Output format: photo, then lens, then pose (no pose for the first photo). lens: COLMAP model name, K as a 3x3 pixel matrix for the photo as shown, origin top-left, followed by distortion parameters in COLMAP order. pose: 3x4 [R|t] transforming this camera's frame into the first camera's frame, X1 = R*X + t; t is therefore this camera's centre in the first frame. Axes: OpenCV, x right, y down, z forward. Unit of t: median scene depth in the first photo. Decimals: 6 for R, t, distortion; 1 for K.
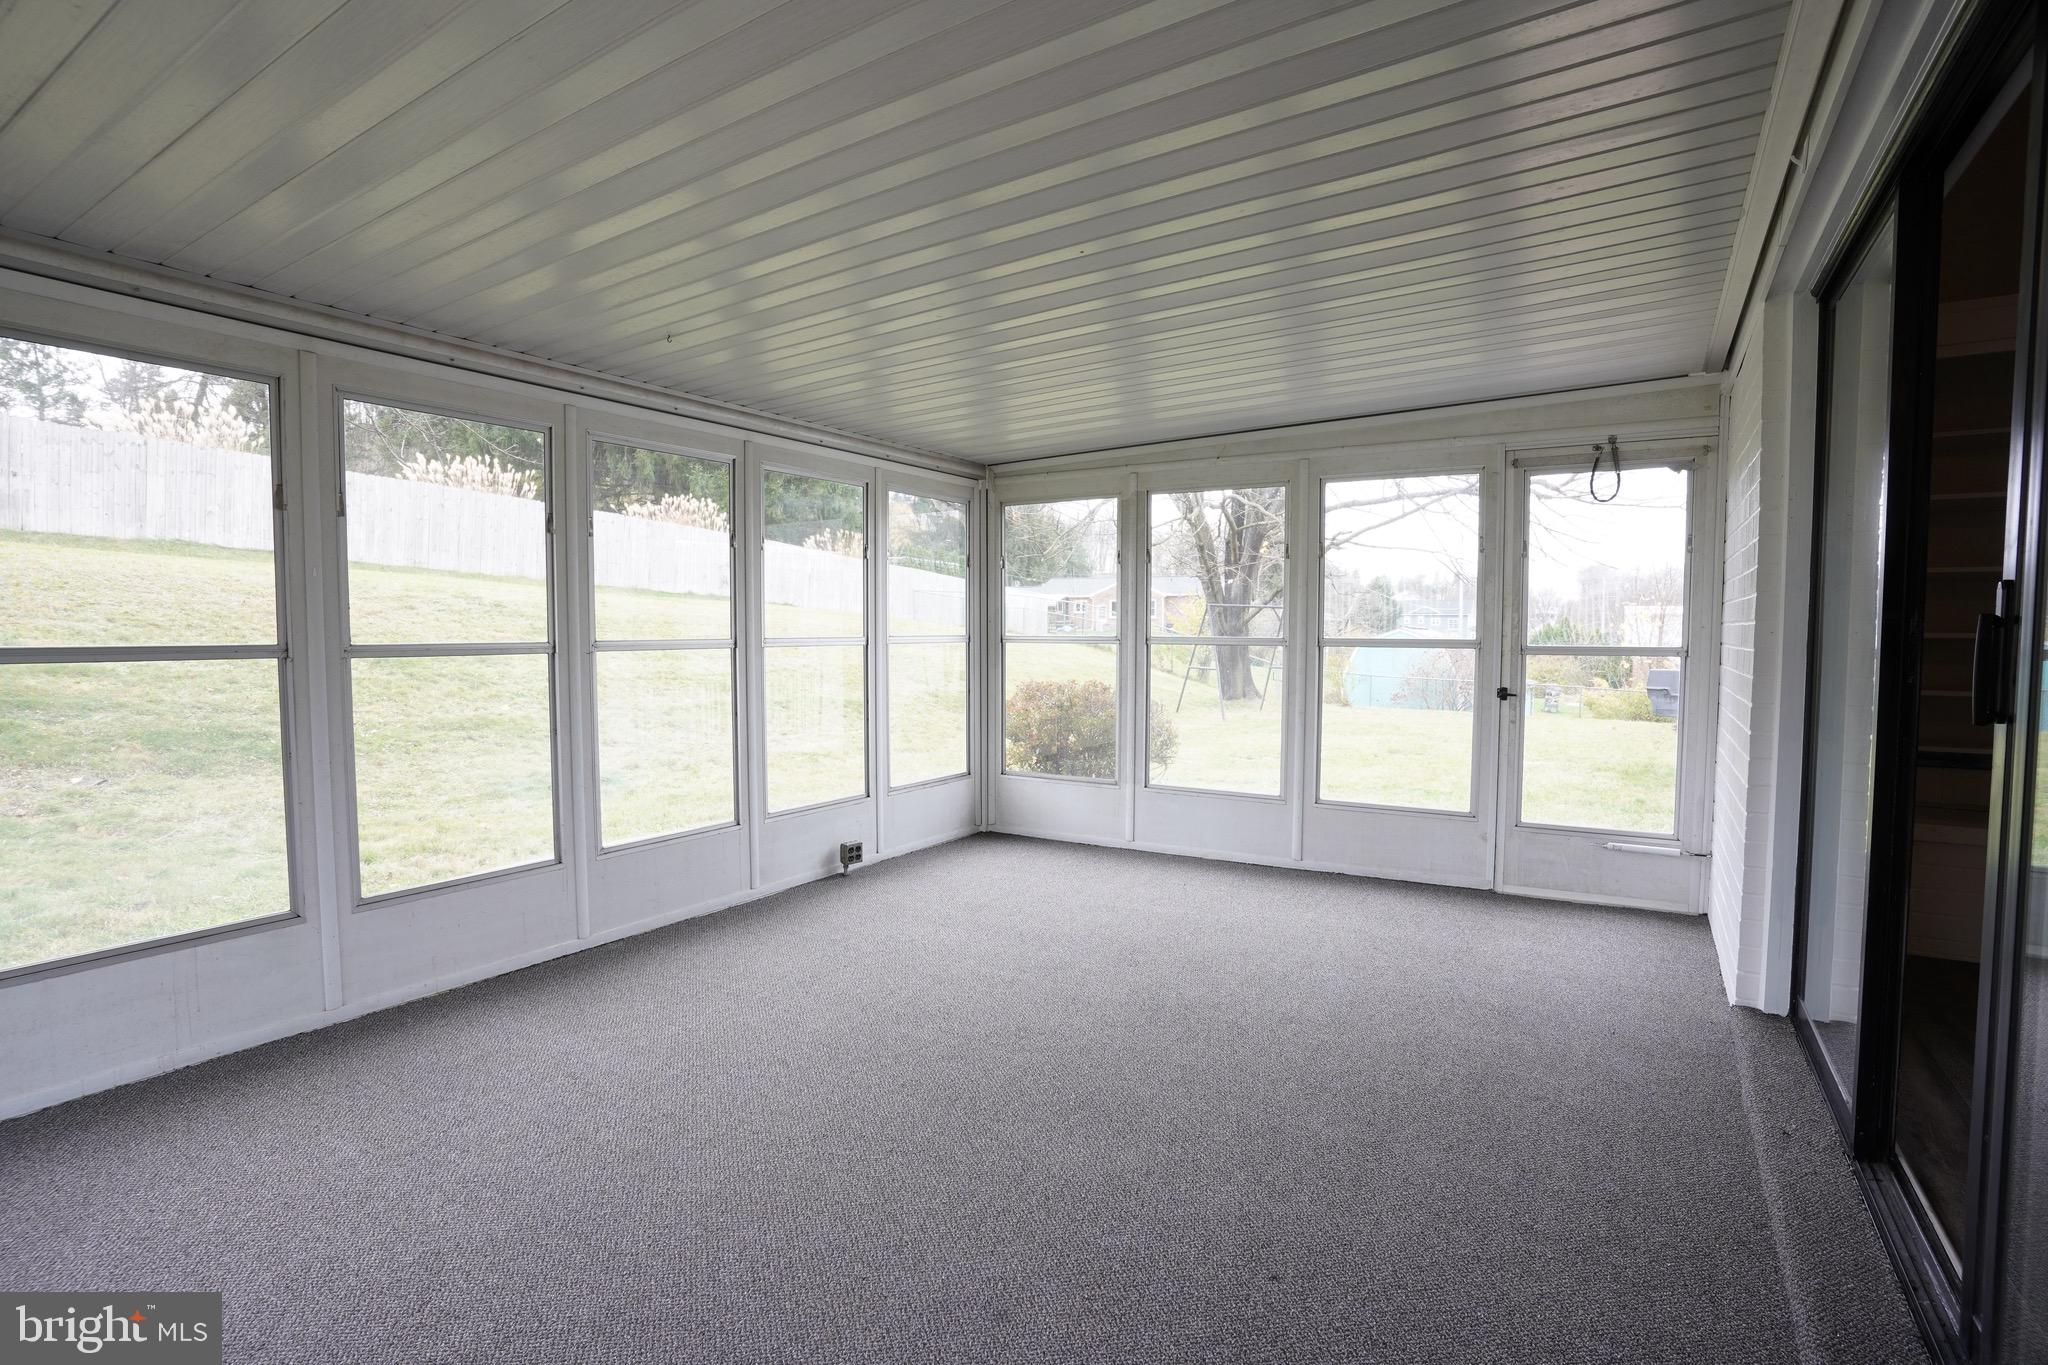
lens RADIAL K [[965.1, 0, 1024.0], [0, 965.1, 682.5], [0, 0, 1]] dist [0.000000, 0.010803]
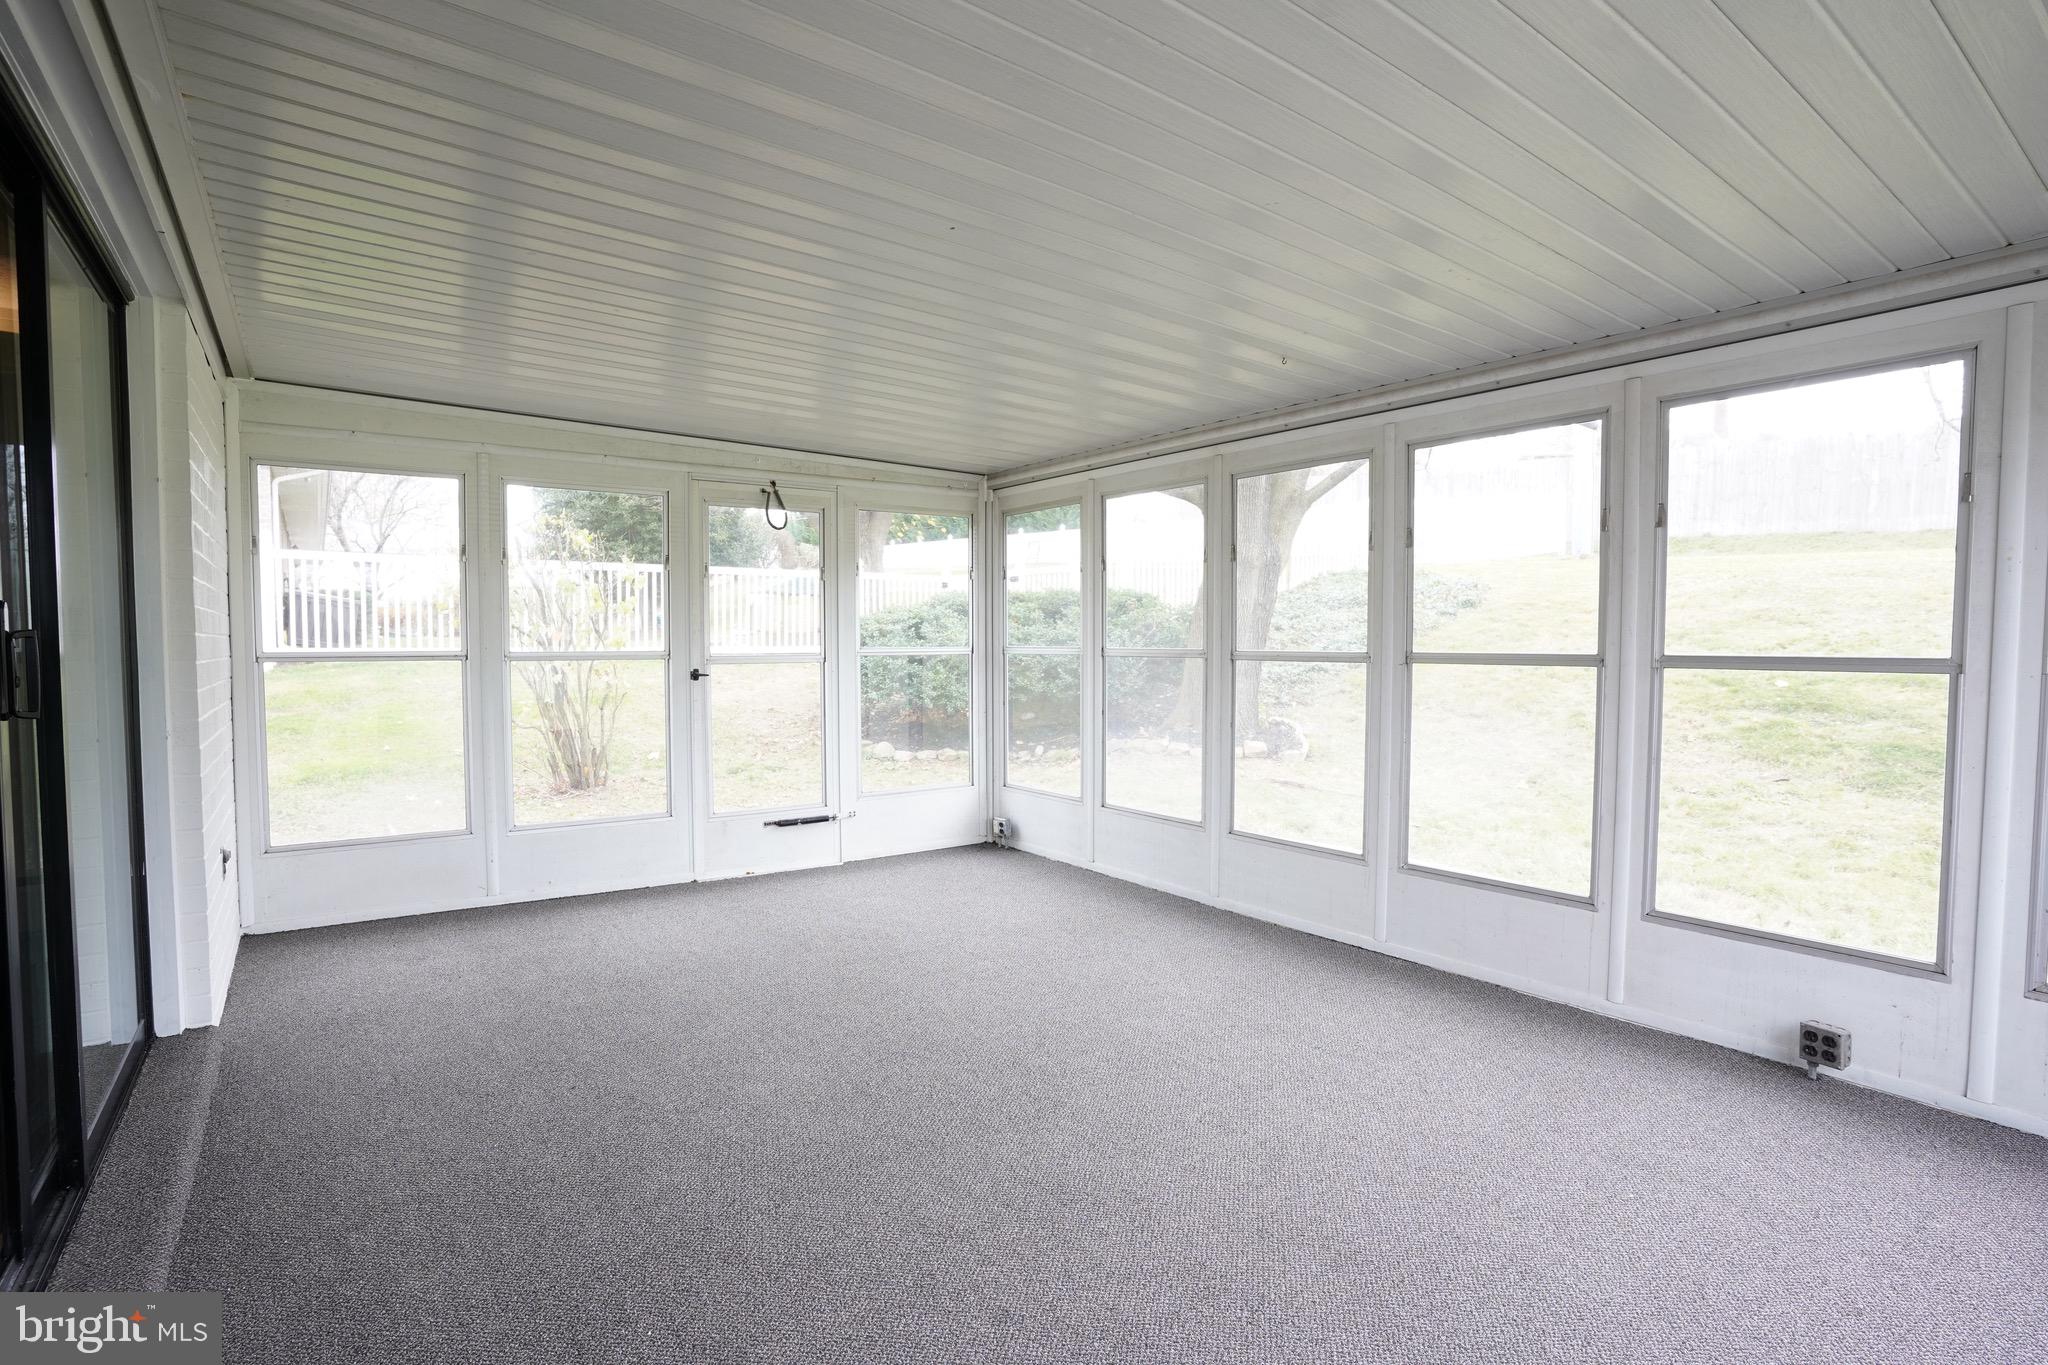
lens RADIAL K [[1005.8, 0, 1020.1], [0, 1005.8, 690.3], [0, 0, 1]] dist [-0.073087, 0.035006]
pose [[-0.339304, 0.048110, -0.939446, 0.587743], [-0.052419, 0.996172, 0.069947, -0.049165], [0.939215, 0.072978, -0.335483, 0.880013]]
